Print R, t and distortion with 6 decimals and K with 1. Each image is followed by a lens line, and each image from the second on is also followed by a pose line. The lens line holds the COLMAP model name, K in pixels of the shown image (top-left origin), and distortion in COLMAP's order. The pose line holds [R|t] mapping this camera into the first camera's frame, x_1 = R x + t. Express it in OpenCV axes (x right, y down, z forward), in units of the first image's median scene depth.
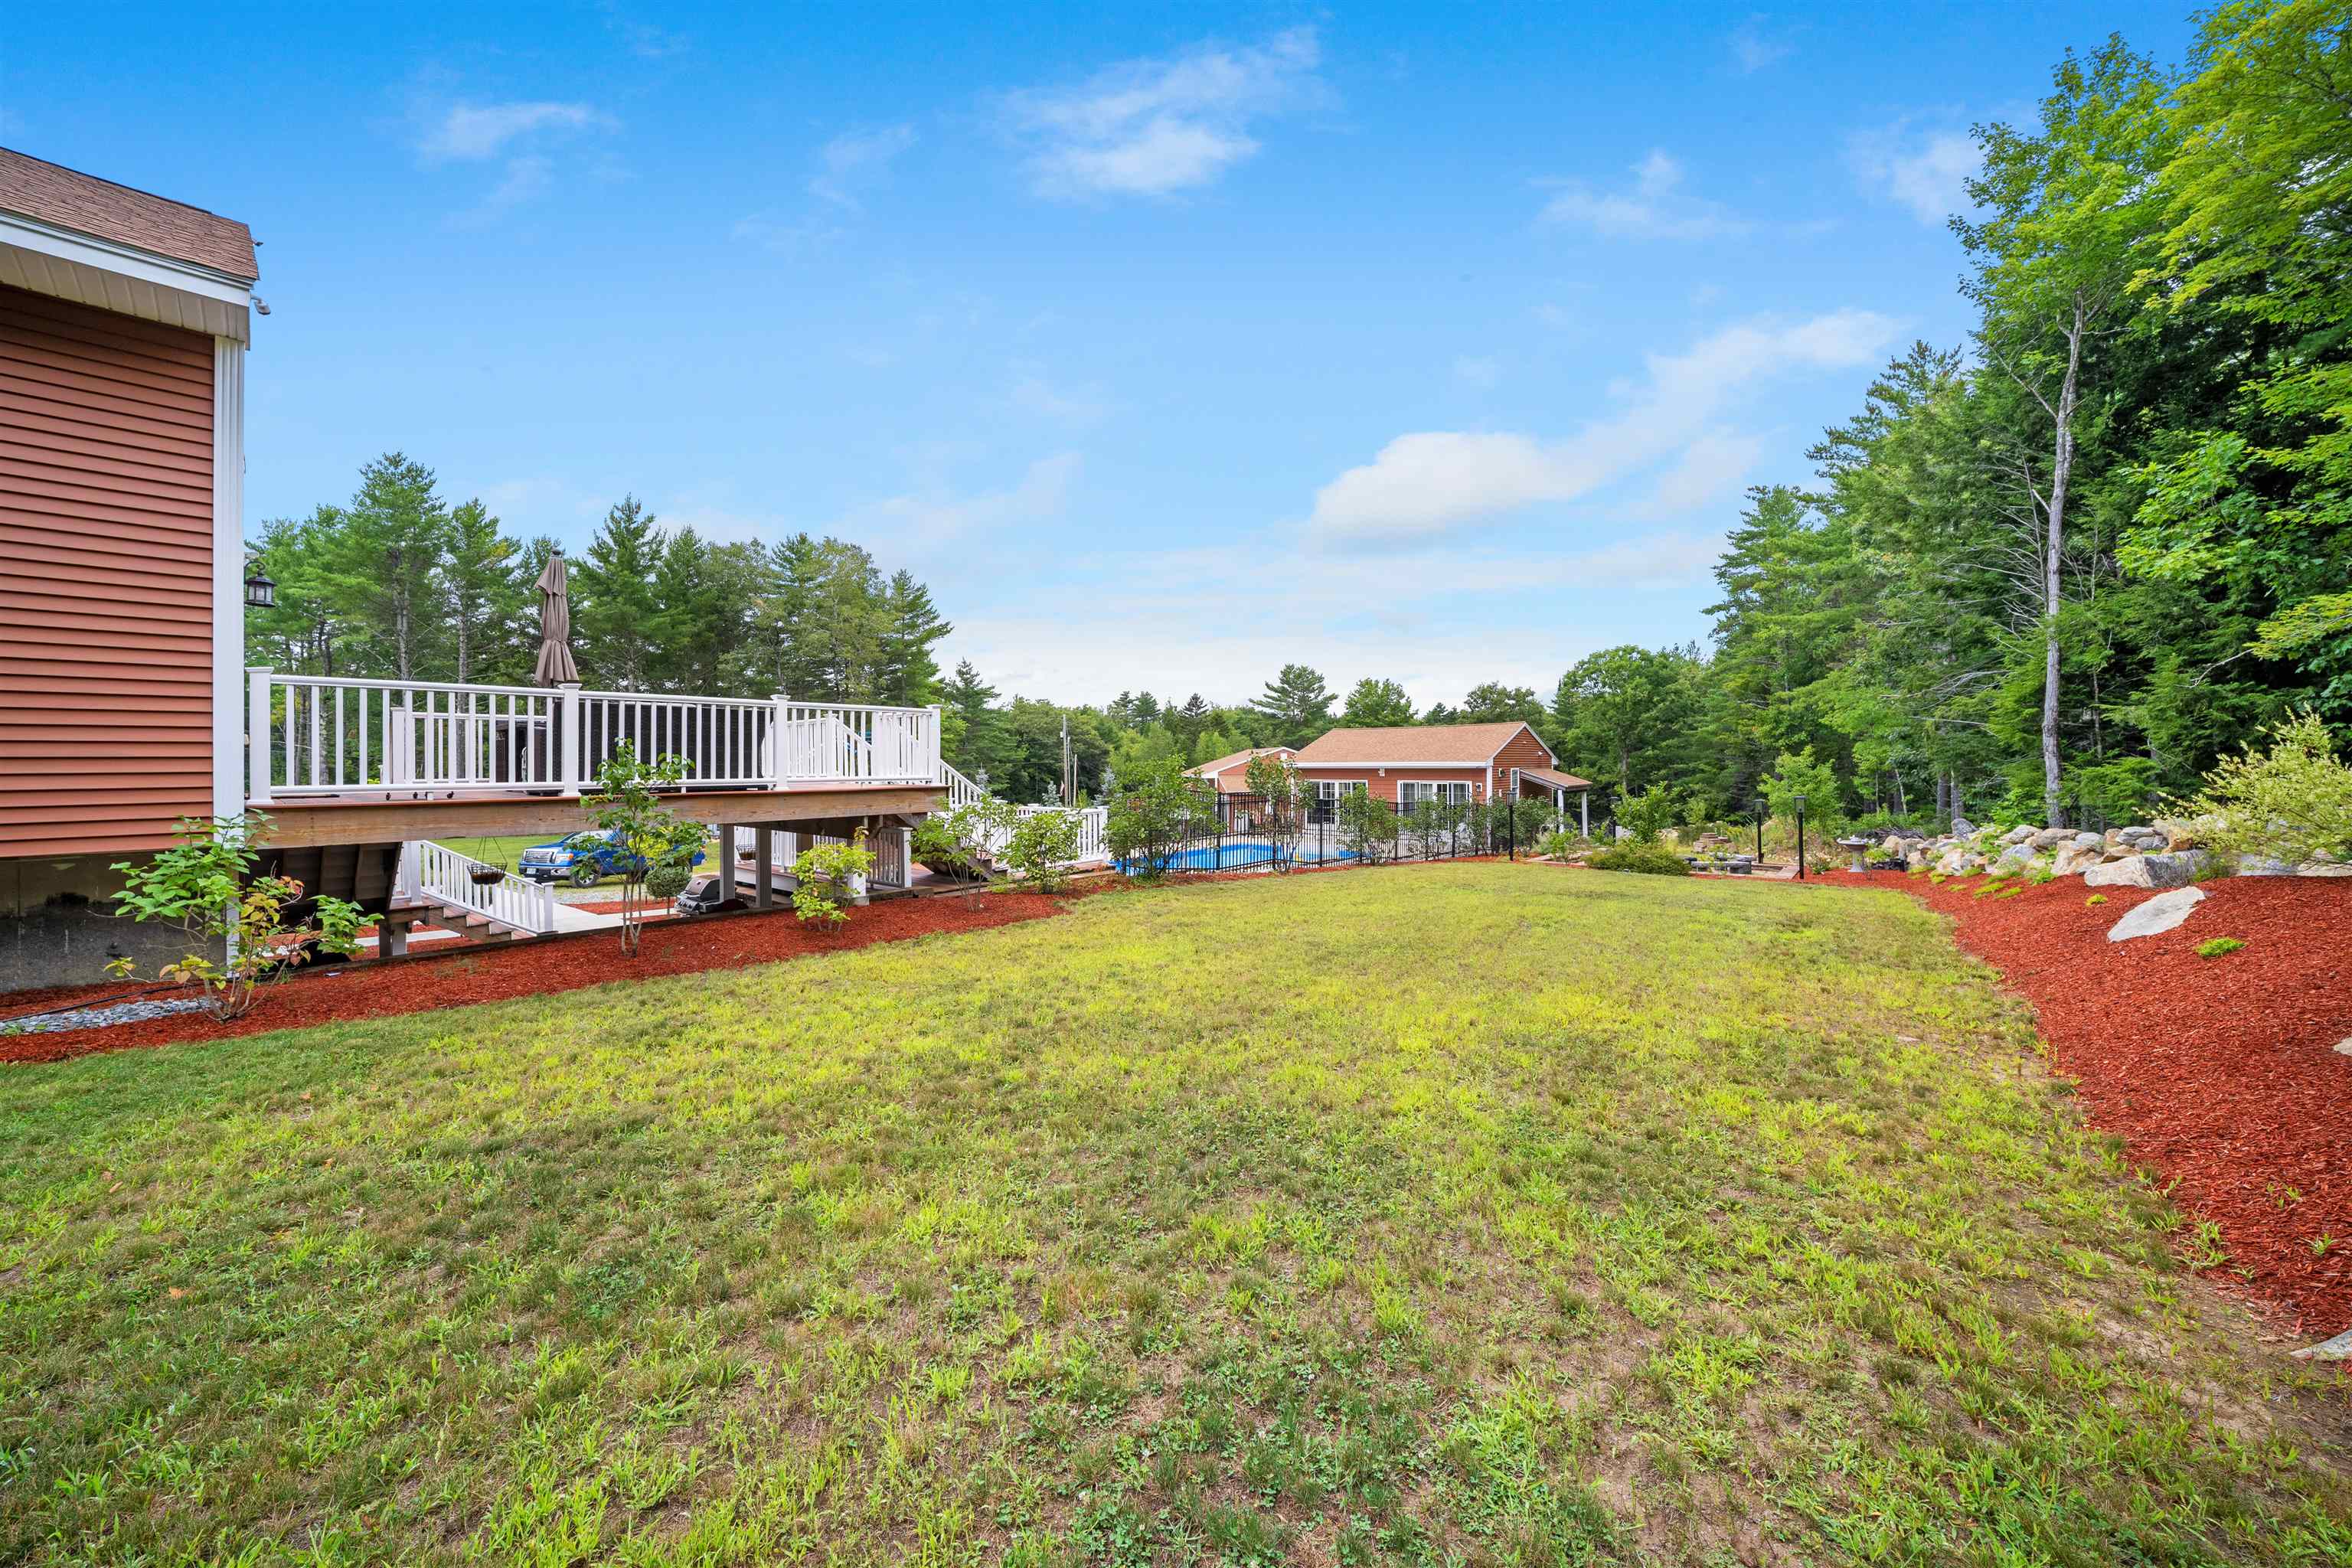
lens RADIAL K [[828.1, 0, 1183.9], [0, 828.1, 757.8], [0, 0, 1]] dist [-0.008739, -0.000239]
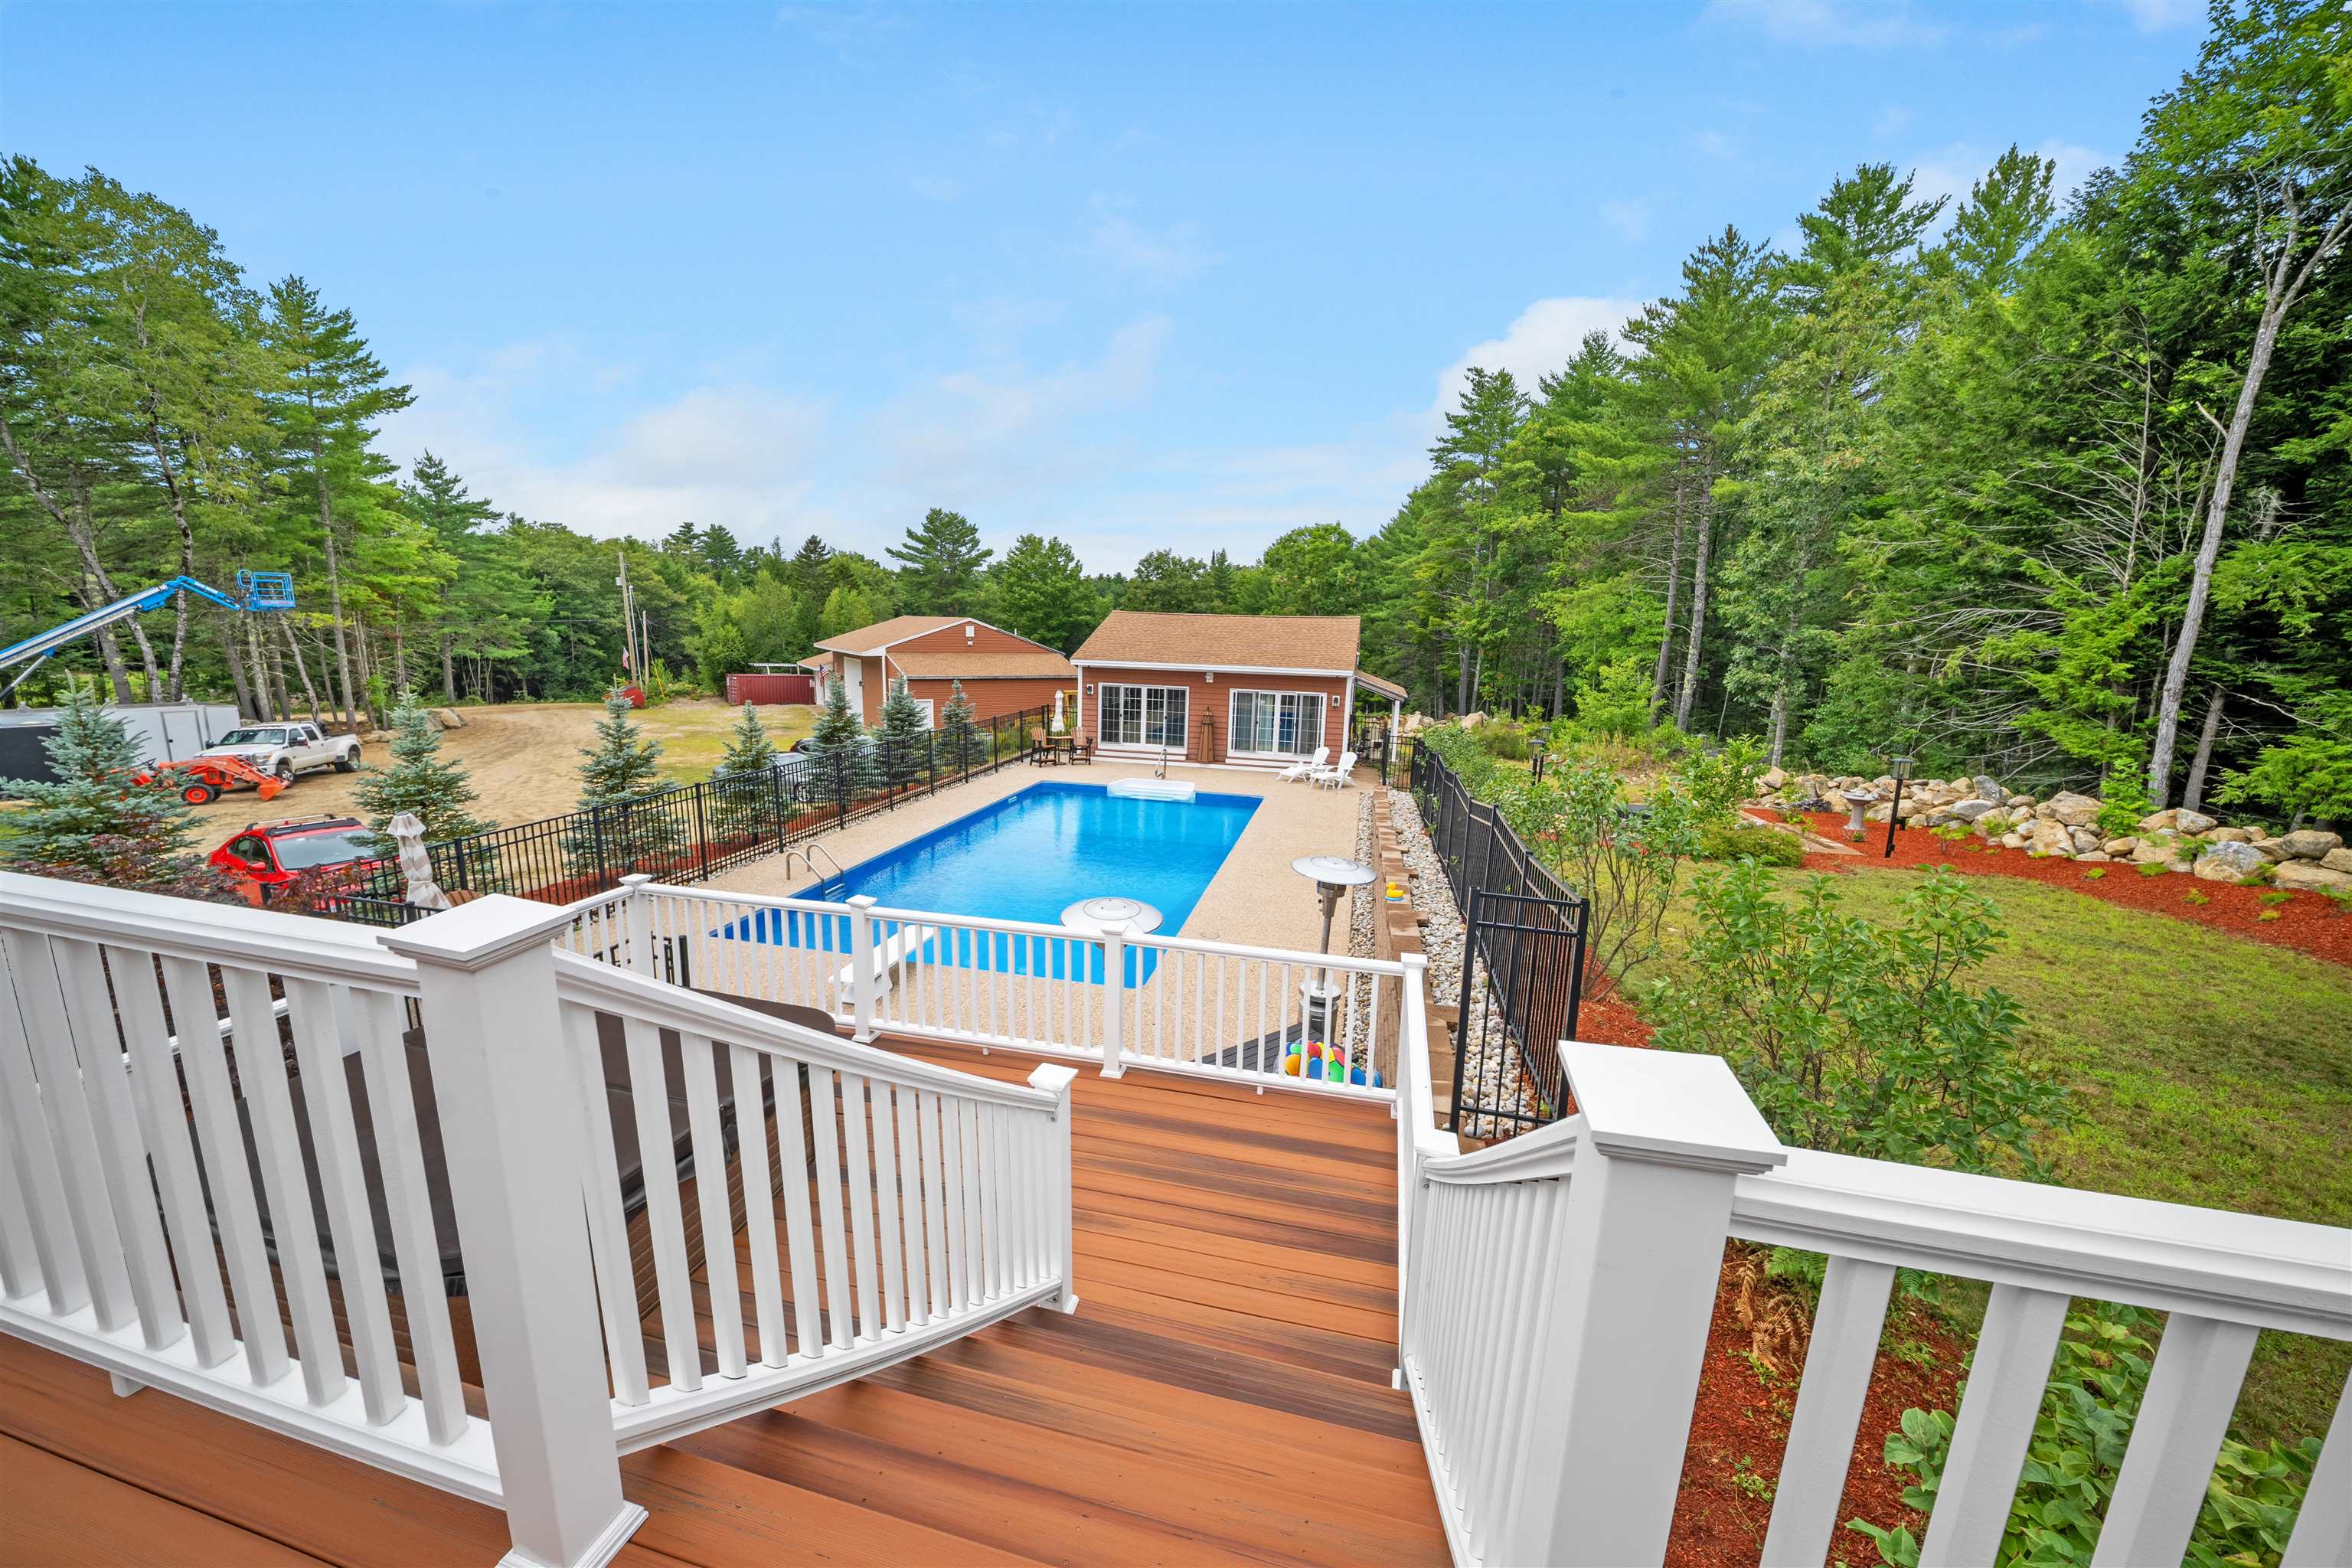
lens RADIAL K [[843.3, 0, 1181.2], [0, 843.3, 785.9], [0, 0, 1]] dist [0.000307, -0.005083]
pose [[0.891266, -0.051750, 0.450518, -0.062202], [-0.038862, 0.981097, 0.189577, -0.013716], [-0.451813, -0.186471, 0.872407, 0.135936]]
